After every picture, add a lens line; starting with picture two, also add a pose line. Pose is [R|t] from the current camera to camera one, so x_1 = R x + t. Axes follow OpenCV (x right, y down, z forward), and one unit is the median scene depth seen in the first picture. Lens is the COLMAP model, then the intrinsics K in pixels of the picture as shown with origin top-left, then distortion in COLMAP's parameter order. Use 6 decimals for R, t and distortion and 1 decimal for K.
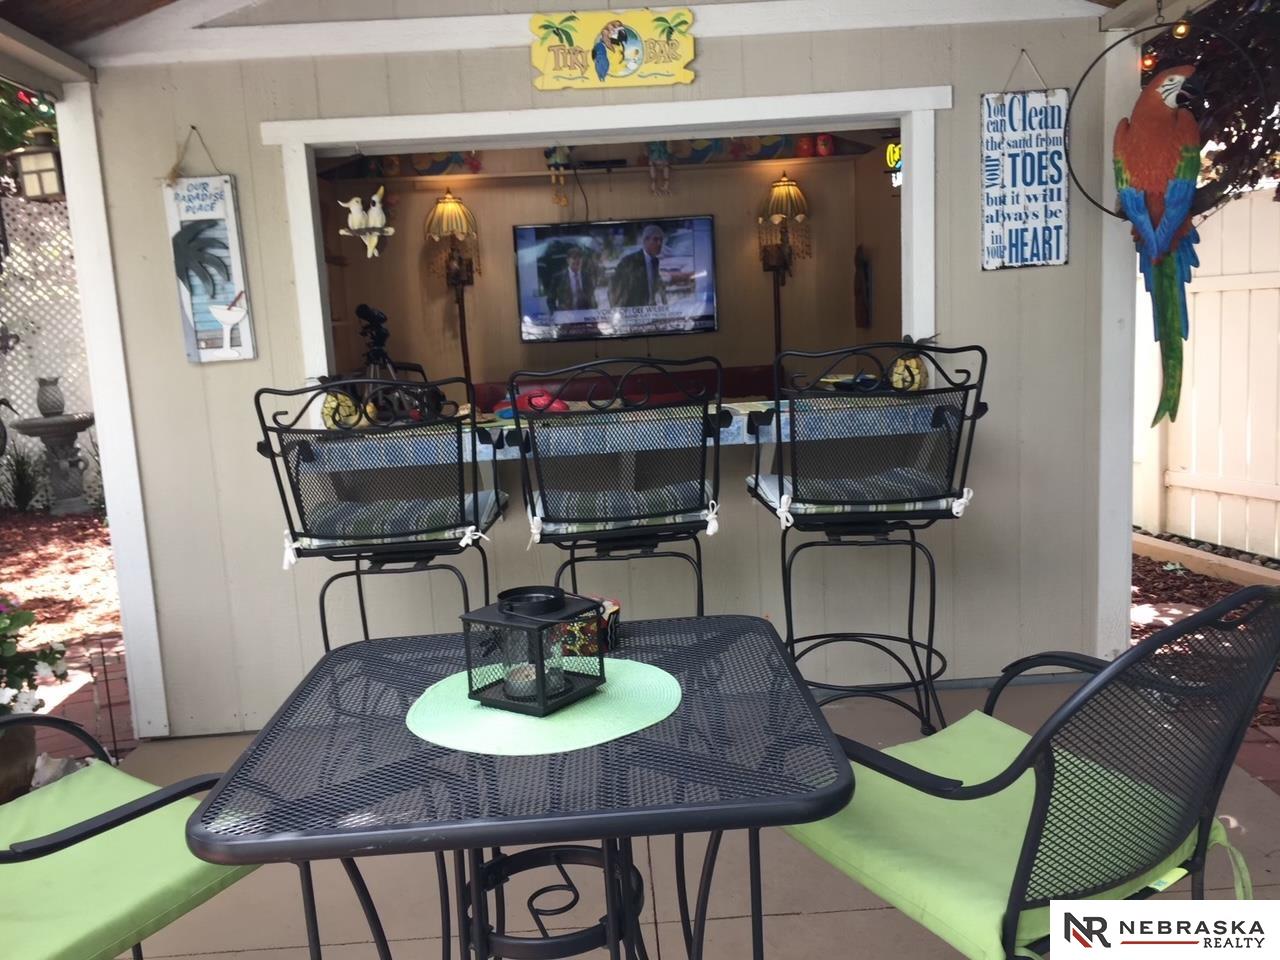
lens RADIAL K [[1096.5, 0, 686.9], [0, 1096.5, 467.8], [0, 0, 1]] dist [0.035662, 0.001560]
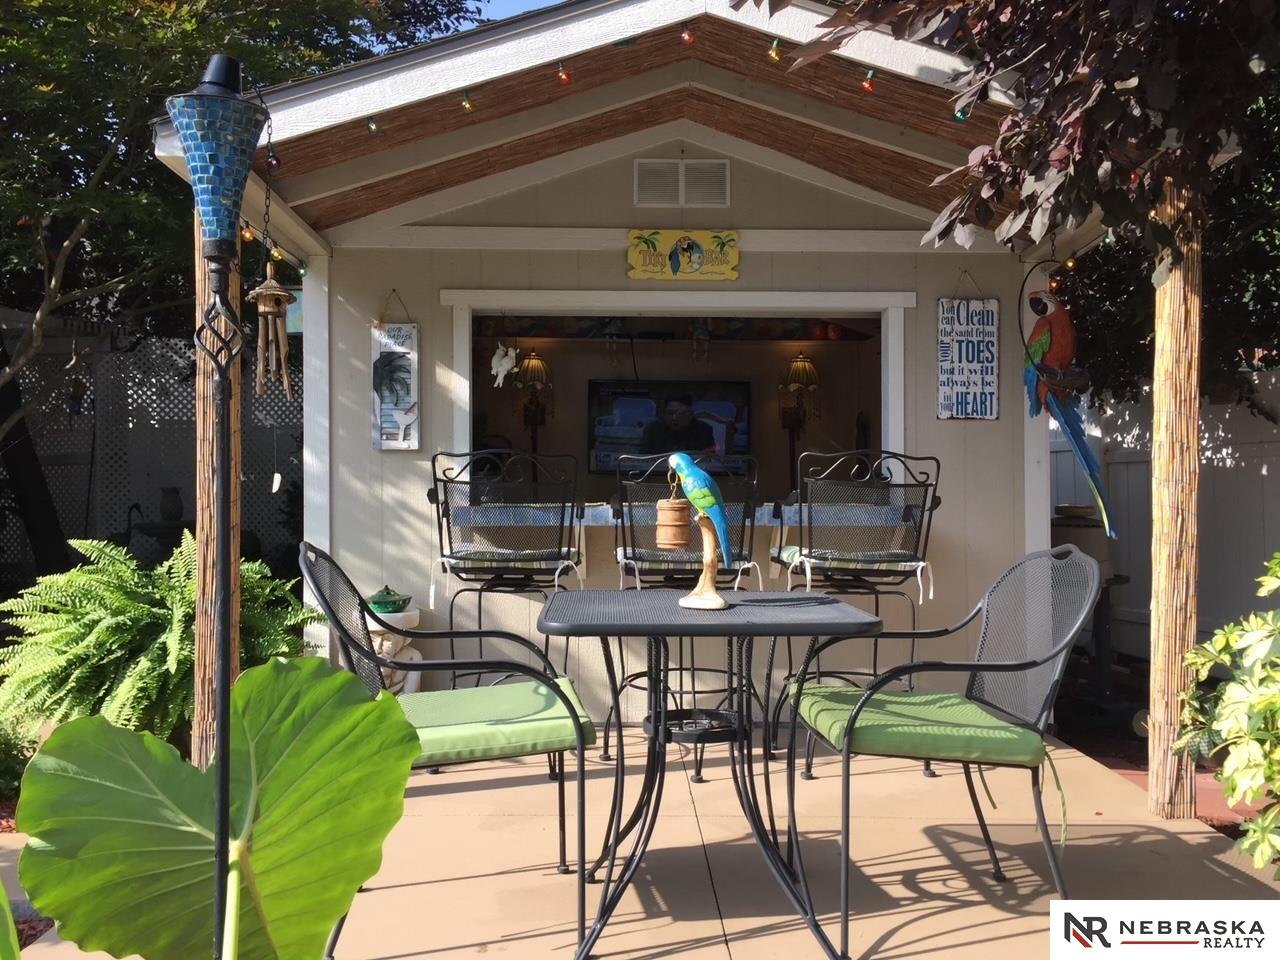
lens RADIAL K [[1096.5, 0, 637.2], [0, 1096.5, 484.1], [0, 0, 1]] dist [0.035662, 0.001560]
pose [[0.998392, 0.056614, -0.002711, -0.105857], [-0.056285, 0.984698, -0.164932, 0.156658], [-0.006668, 0.164819, 0.986301, -0.369202]]
